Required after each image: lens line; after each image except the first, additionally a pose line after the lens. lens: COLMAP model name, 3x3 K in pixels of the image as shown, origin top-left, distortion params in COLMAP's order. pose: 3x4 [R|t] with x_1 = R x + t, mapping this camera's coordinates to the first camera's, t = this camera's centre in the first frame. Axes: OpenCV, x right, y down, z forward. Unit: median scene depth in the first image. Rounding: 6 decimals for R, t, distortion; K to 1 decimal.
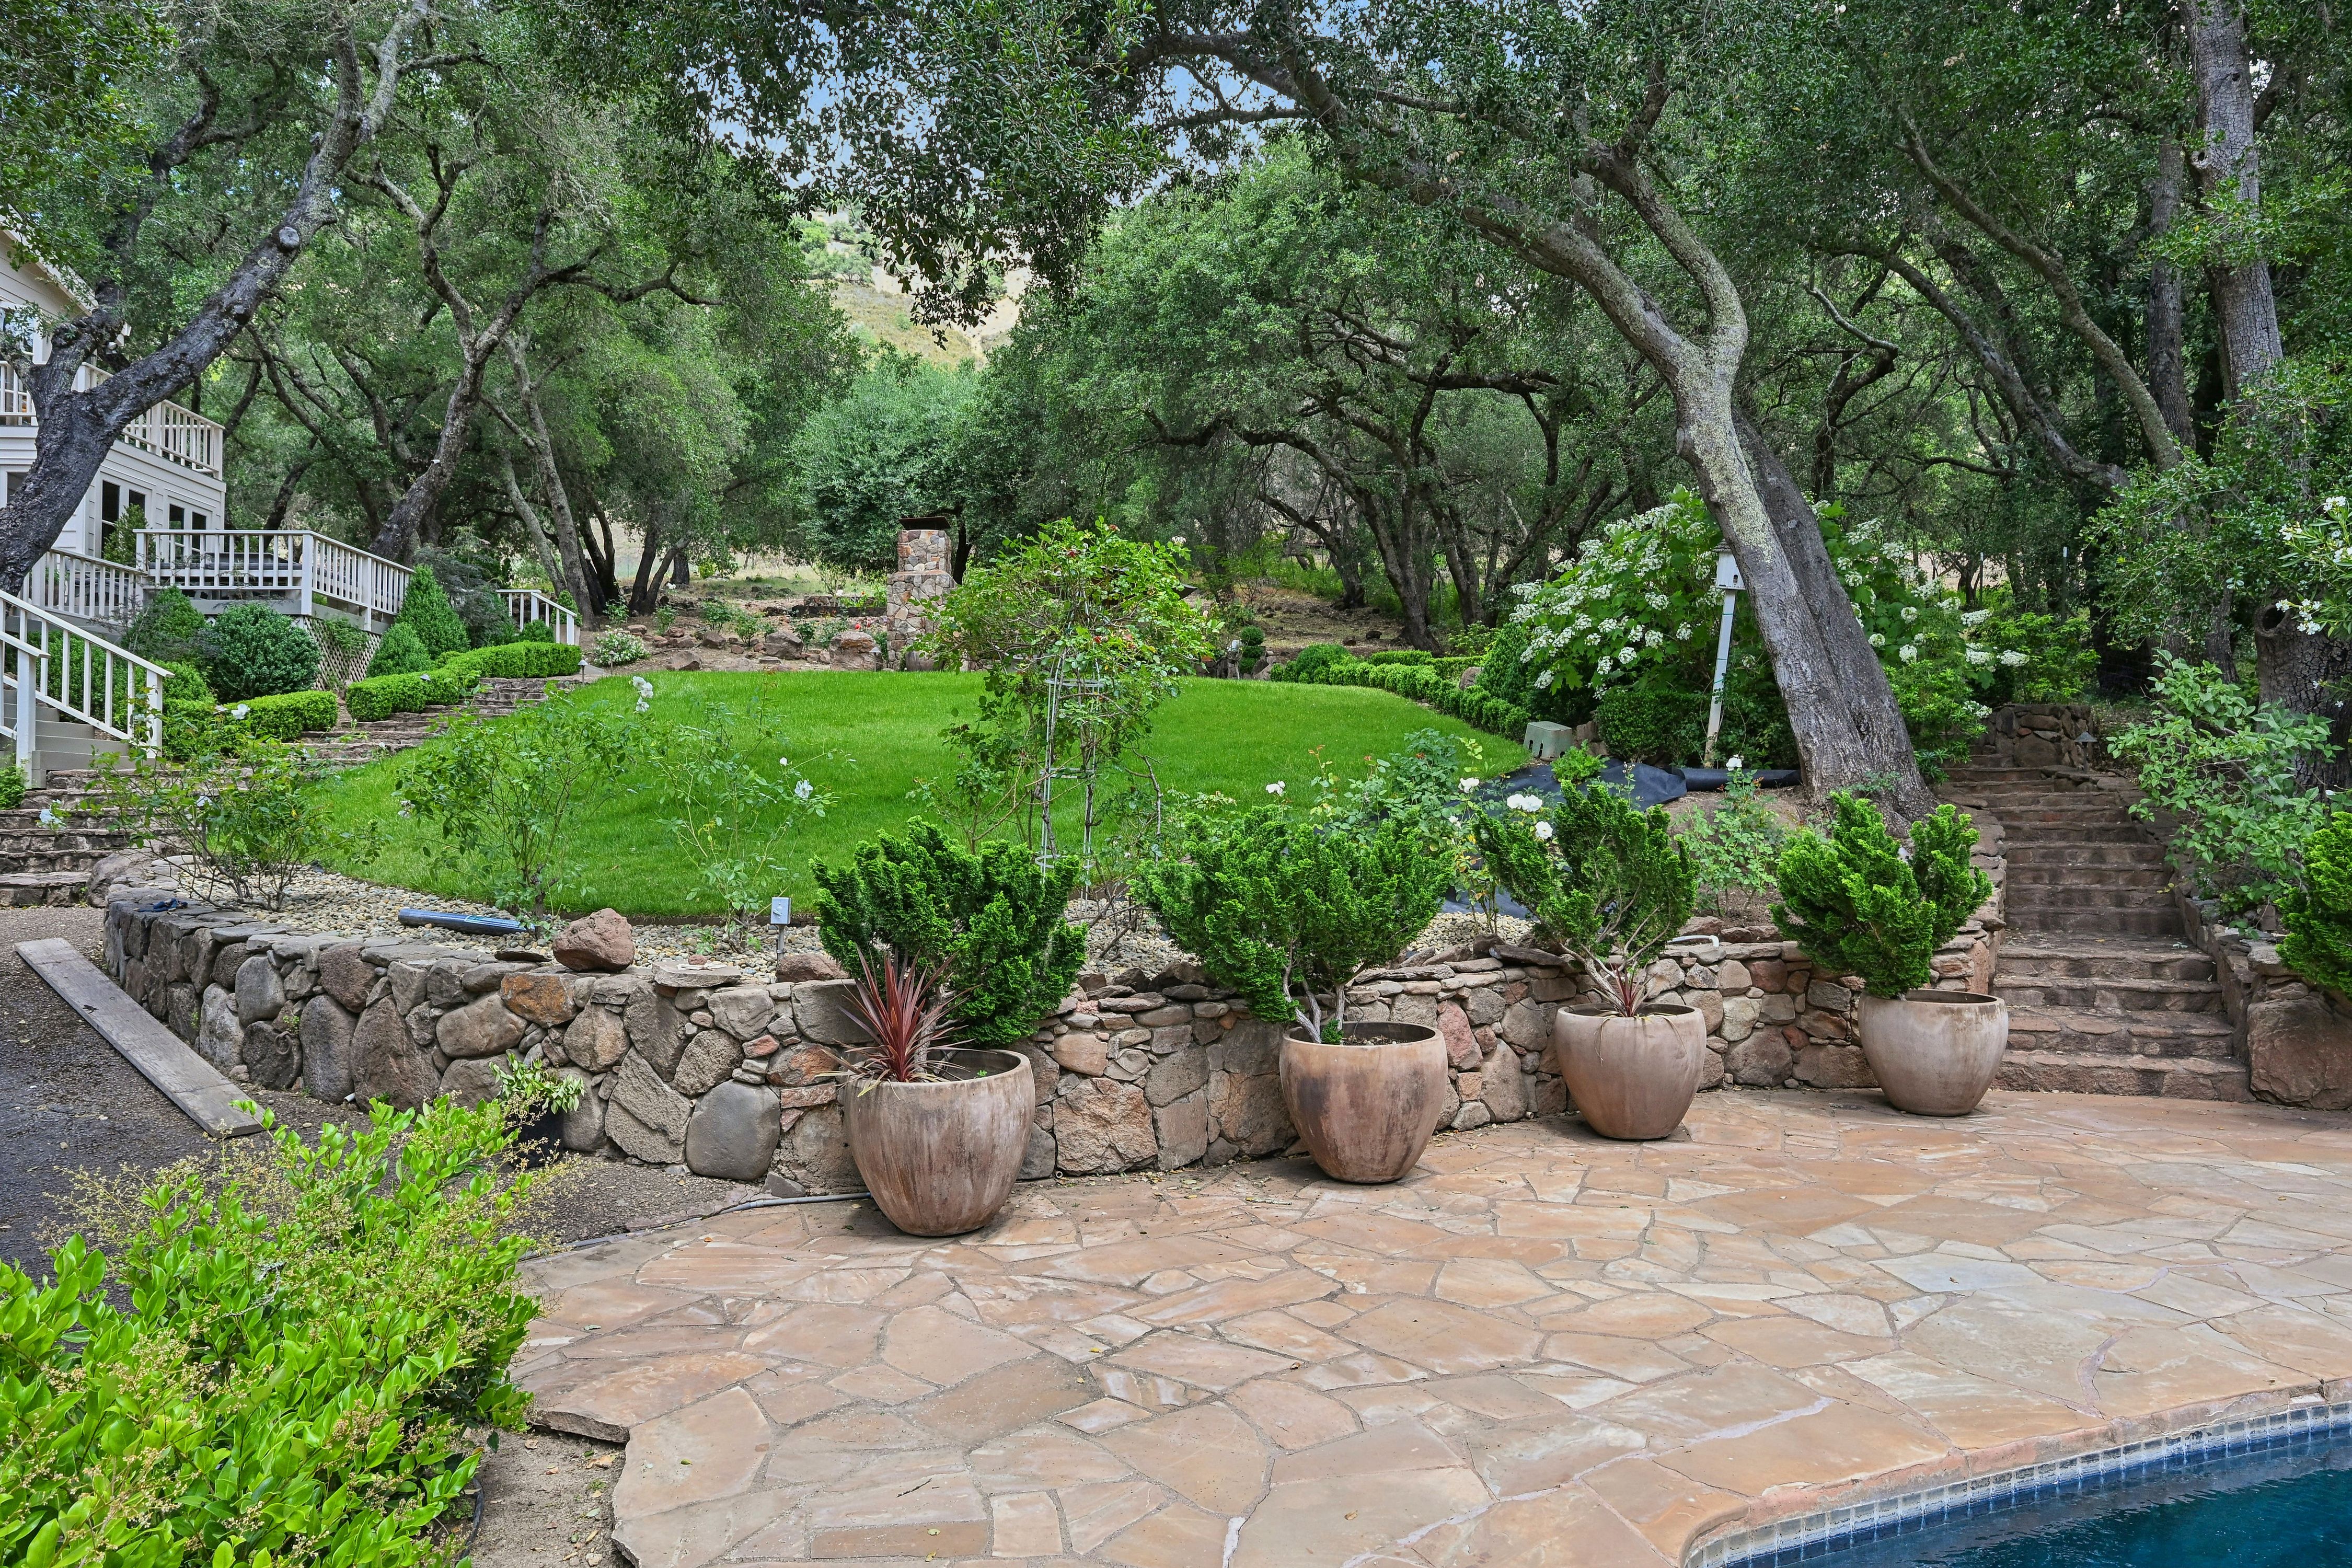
lens RADIAL K [[1477.1, 0, 1186.6], [0, 1477.1, 782.2], [0, 0, 1]] dist [-0.002766, -0.001546]
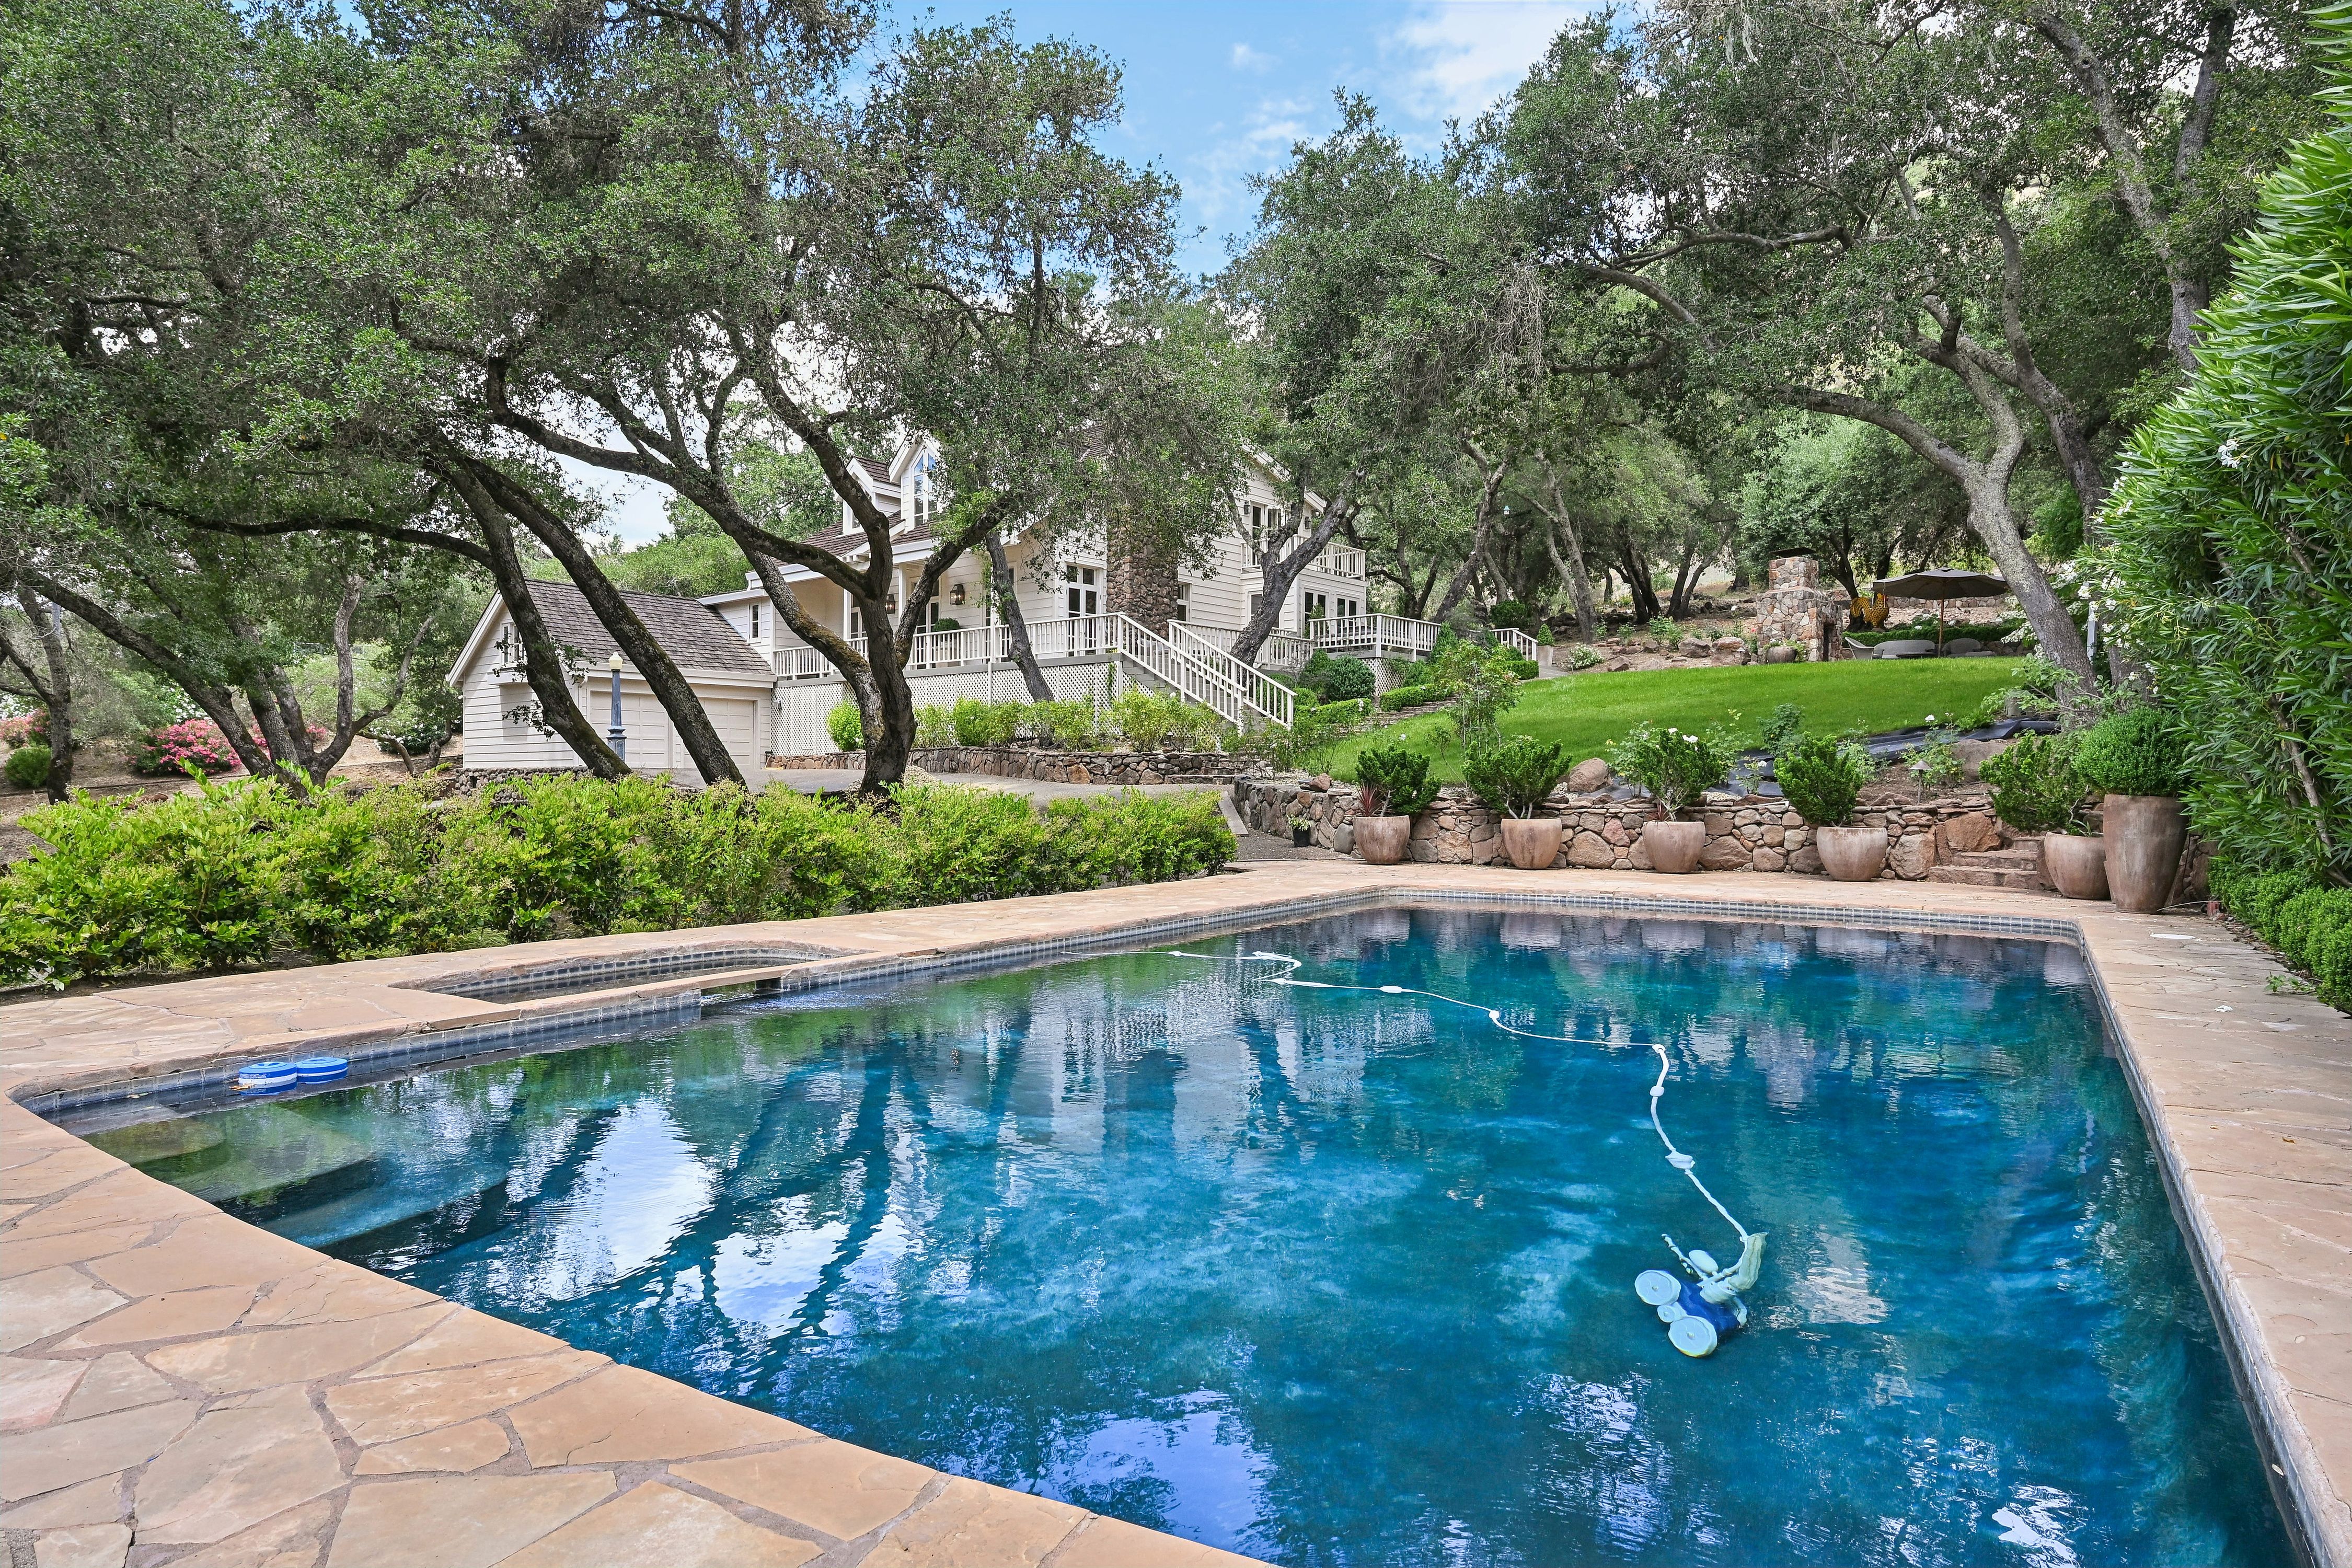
lens RADIAL K [[1308.9, 0, 1176.8], [0, 1308.9, 773.2], [0, 0, 1]] dist [0.003135, 0.000439]
pose [[0.694382, 0.006608, -0.719576, 0.443344], [0.004839, 0.999892, 0.013851, 0.013876], [0.719590, -0.013100, 0.694276, -0.374062]]
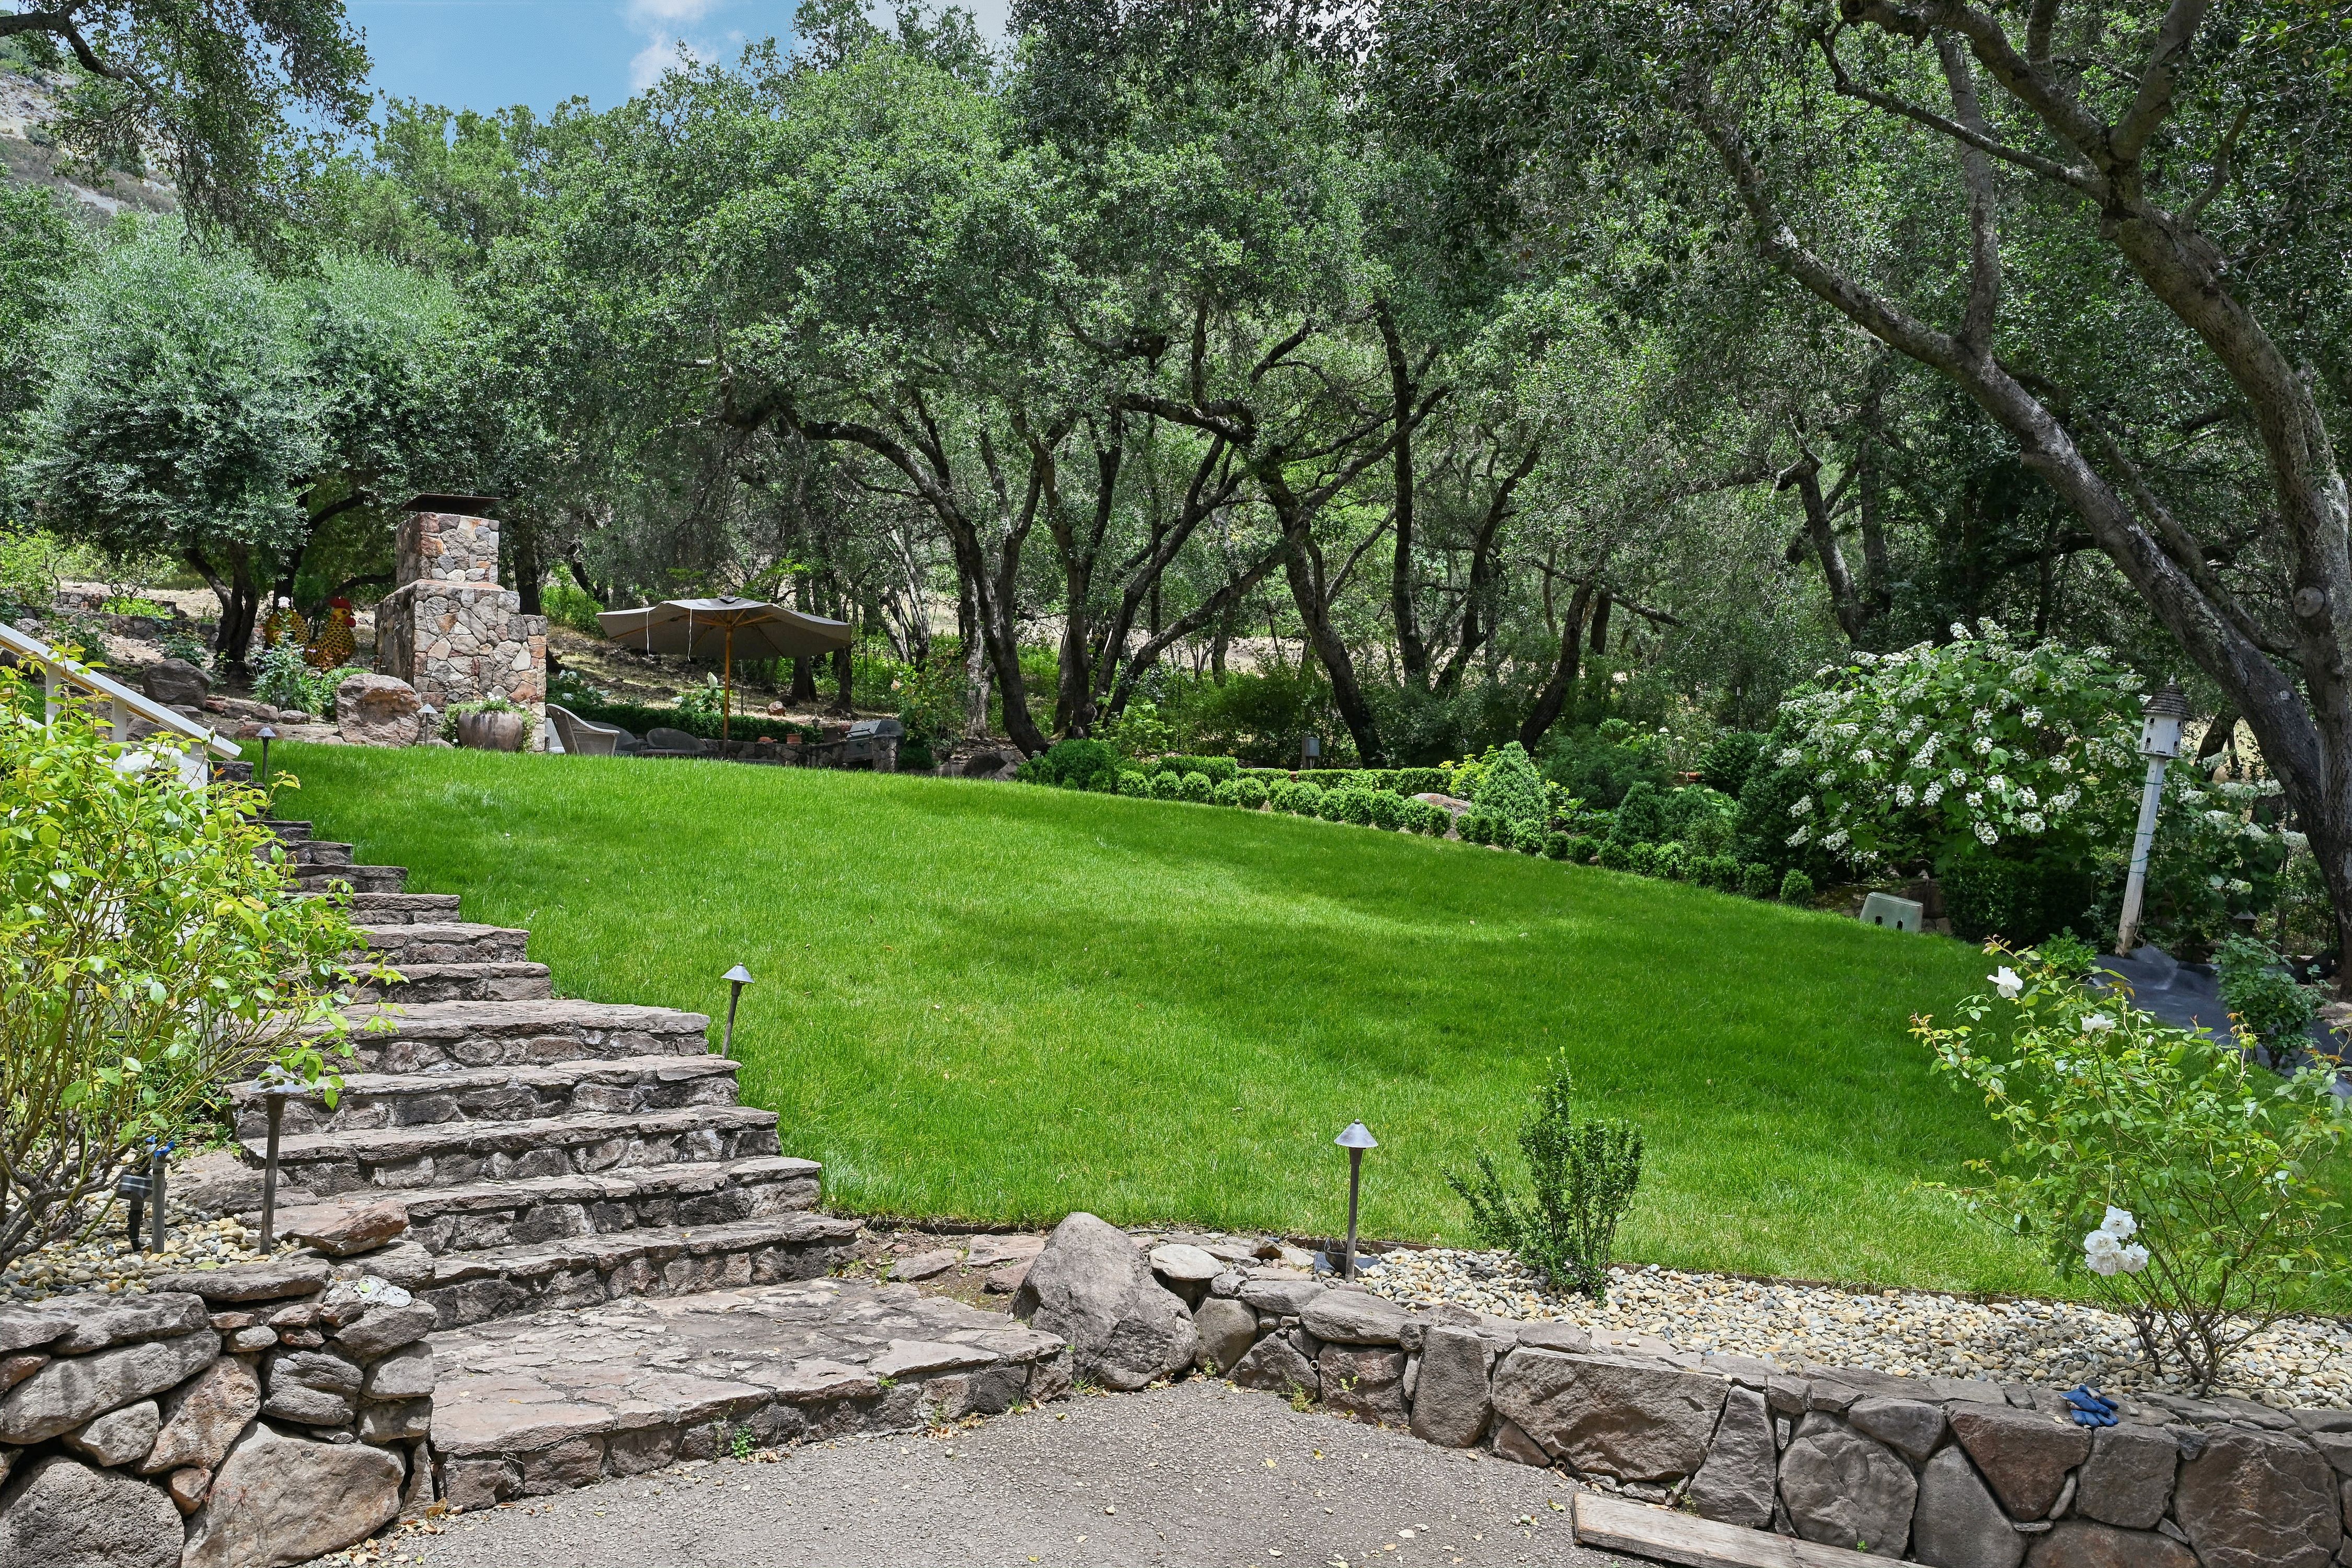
lens RADIAL K [[1876.5, 0, 1165.1], [0, 1876.5, 781.5], [0, 0, 1]] dist [0.077128, 0.003968]
pose [[0.844715, 0.040307, 0.533697, -0.509589], [-0.014789, 0.998537, -0.052005, -0.032833], [-0.535012, 0.036037, 0.844075, 0.252233]]
